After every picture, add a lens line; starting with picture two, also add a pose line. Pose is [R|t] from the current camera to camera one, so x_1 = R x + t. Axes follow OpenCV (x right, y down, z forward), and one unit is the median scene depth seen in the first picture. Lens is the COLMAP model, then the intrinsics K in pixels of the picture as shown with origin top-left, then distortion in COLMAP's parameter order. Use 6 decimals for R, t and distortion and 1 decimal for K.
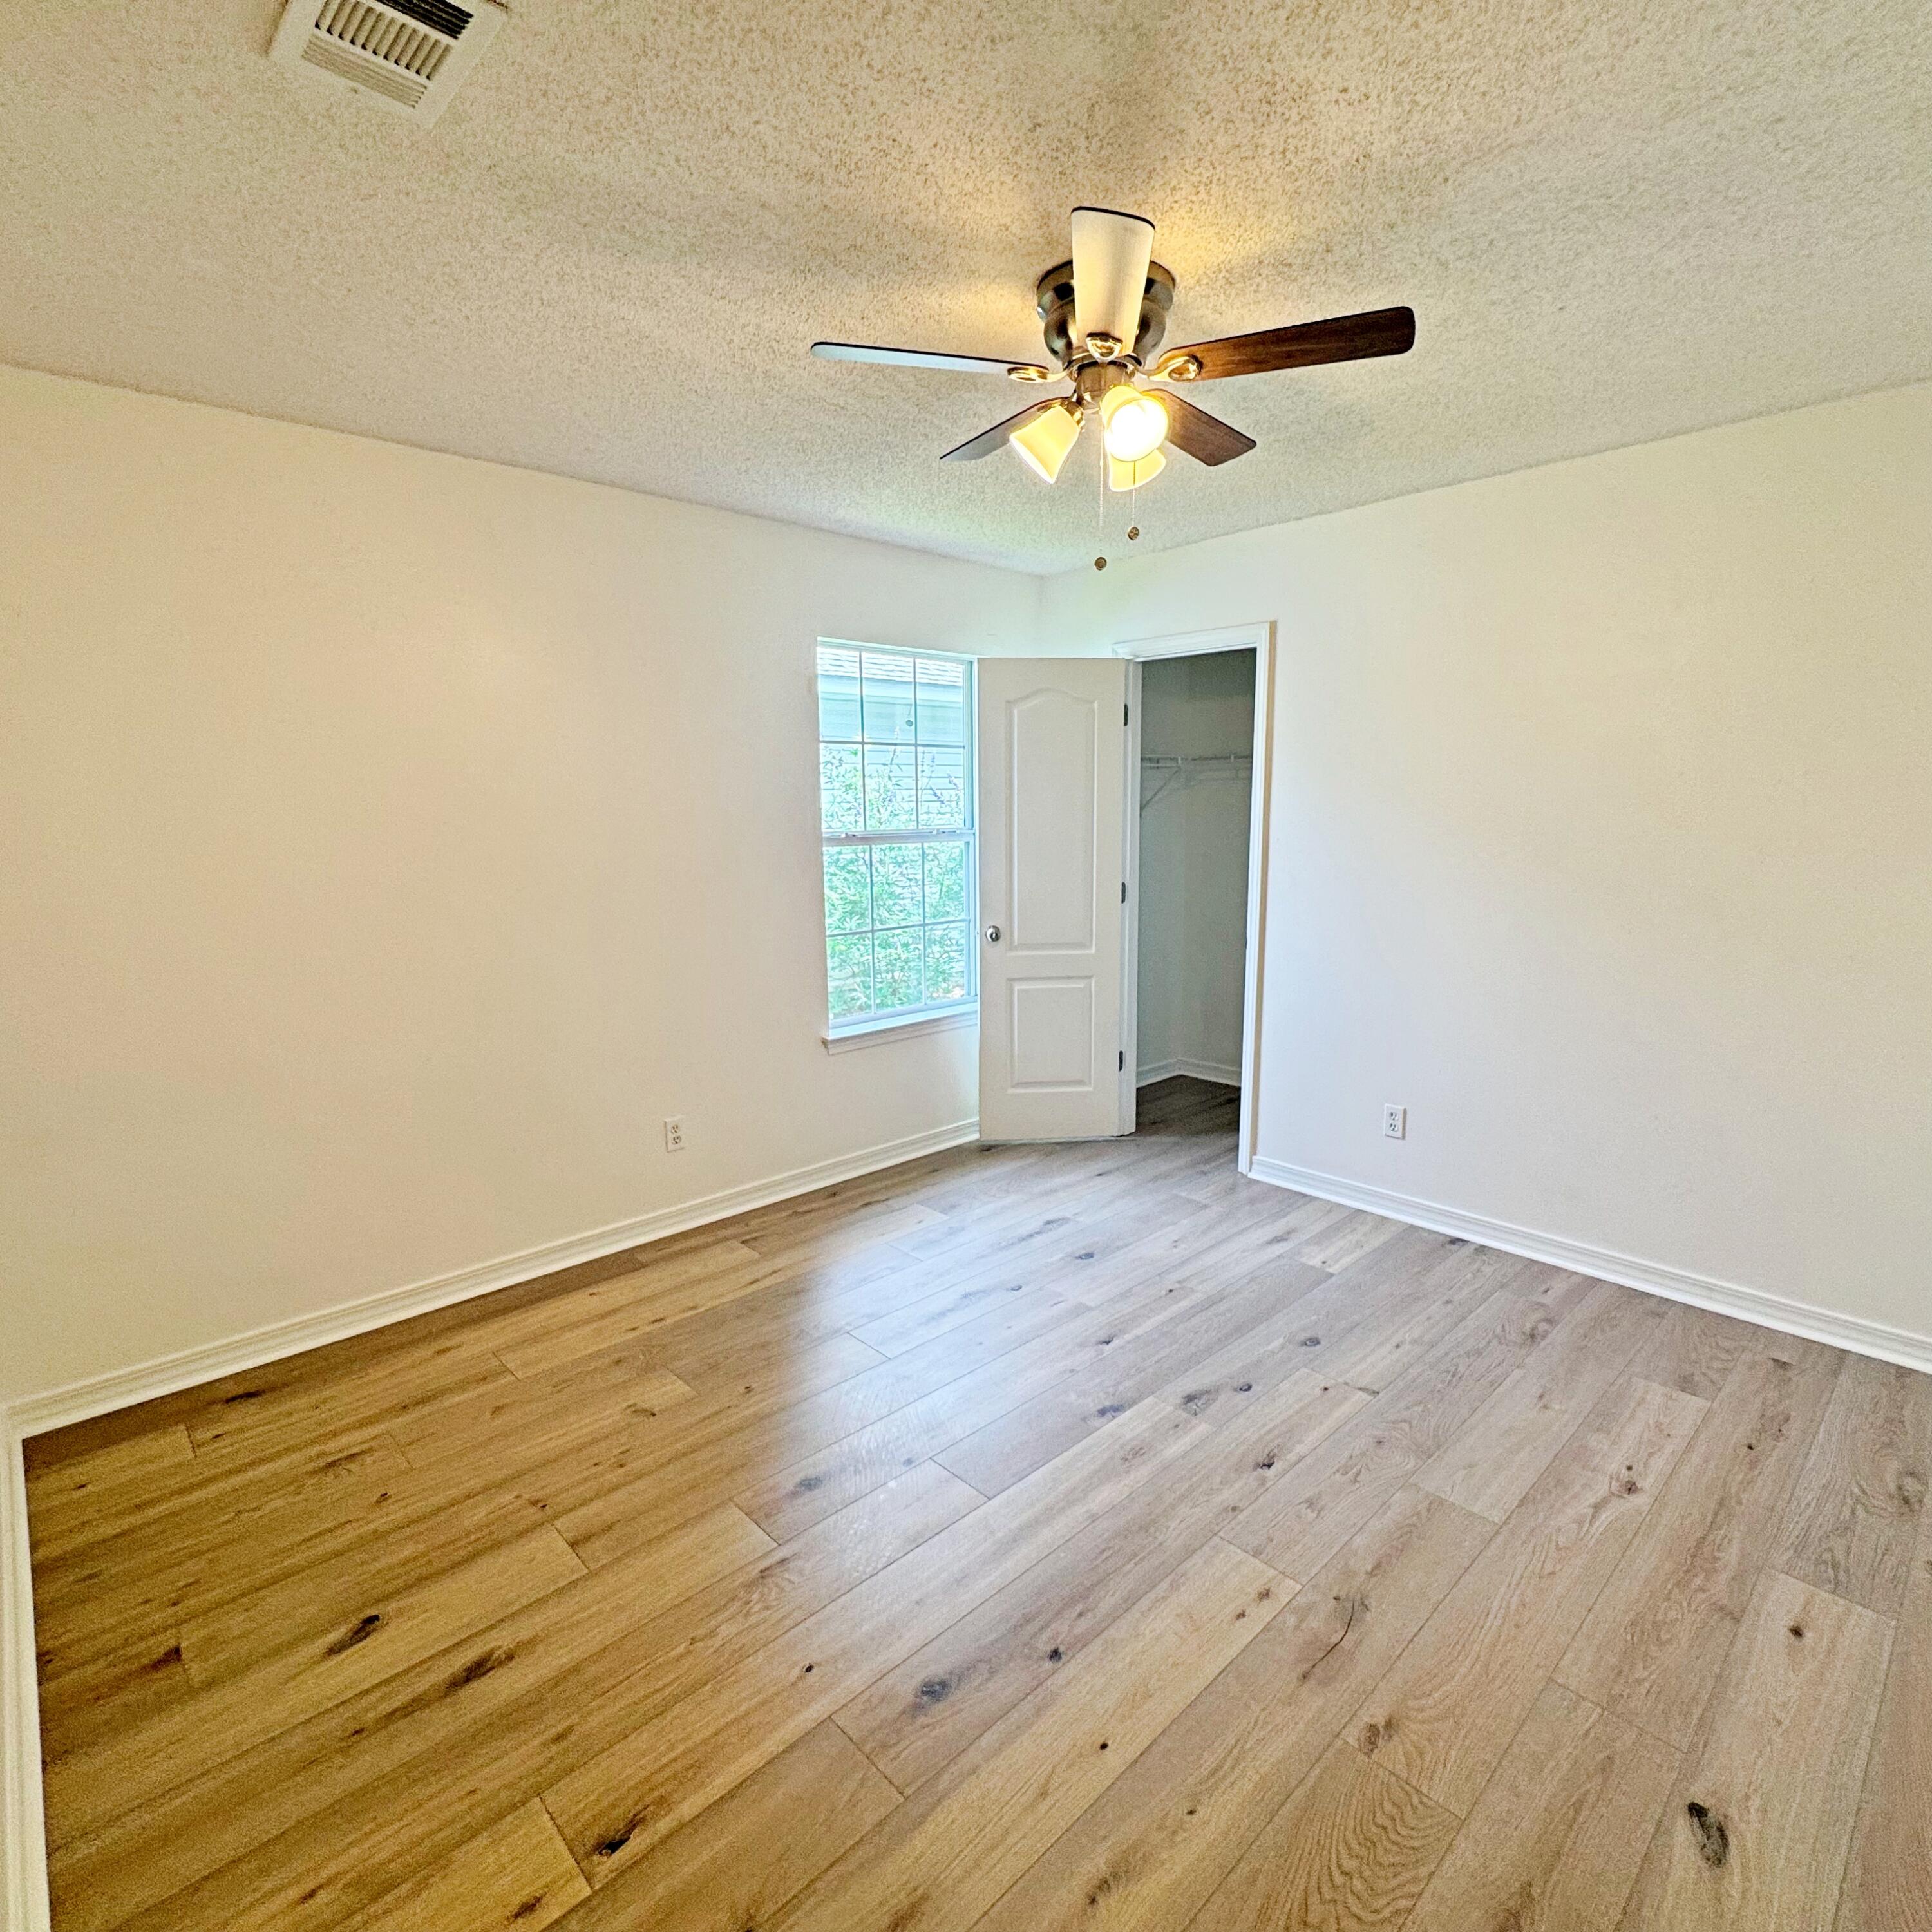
lens RADIAL K [[1031.1, 0, 971.1], [0, 1031.1, 964.5], [0, 0, 1]] dist [-0.006541, 0.001862]
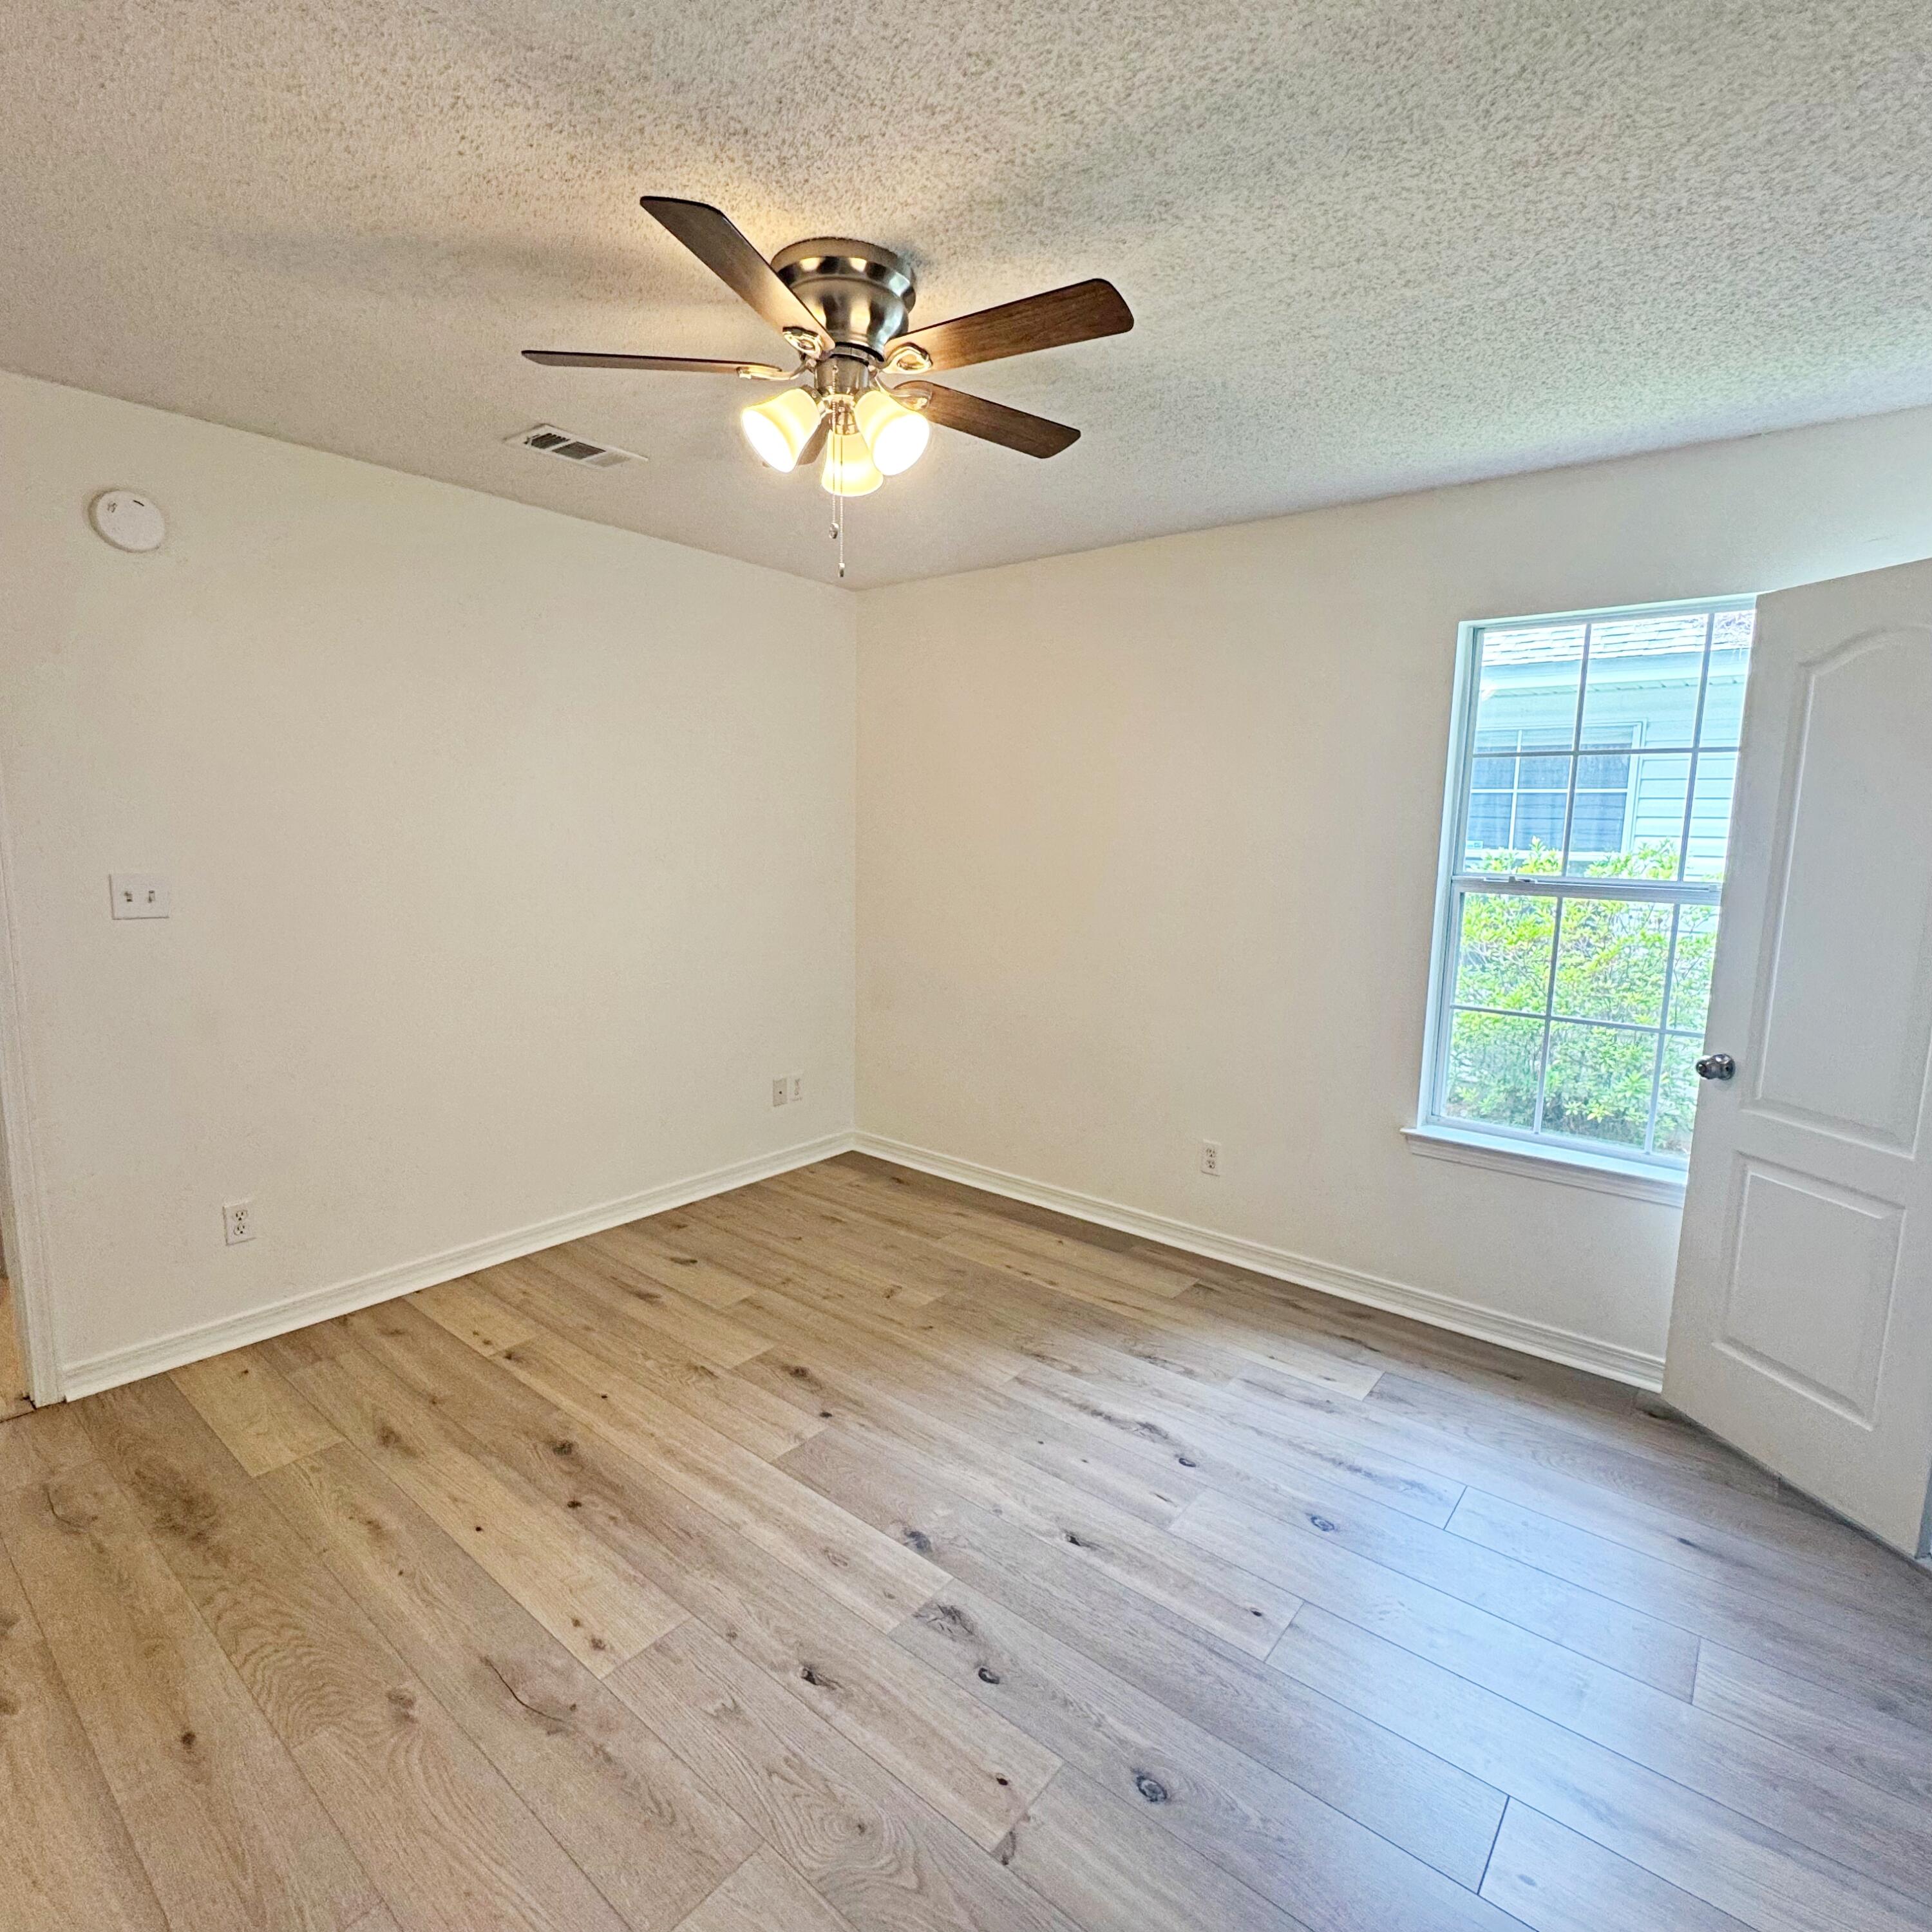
lens RADIAL K [[1031.1, 0, 971.1], [0, 1031.1, 964.5], [0, 0, 1]] dist [-0.006541, 0.001862]
pose [[0.132903, 0.146835, -0.980192, 0.887067], [-0.175006, 0.976903, 0.122614, -0.141002], [0.975556, 0.155244, 0.155530, 0.821291]]
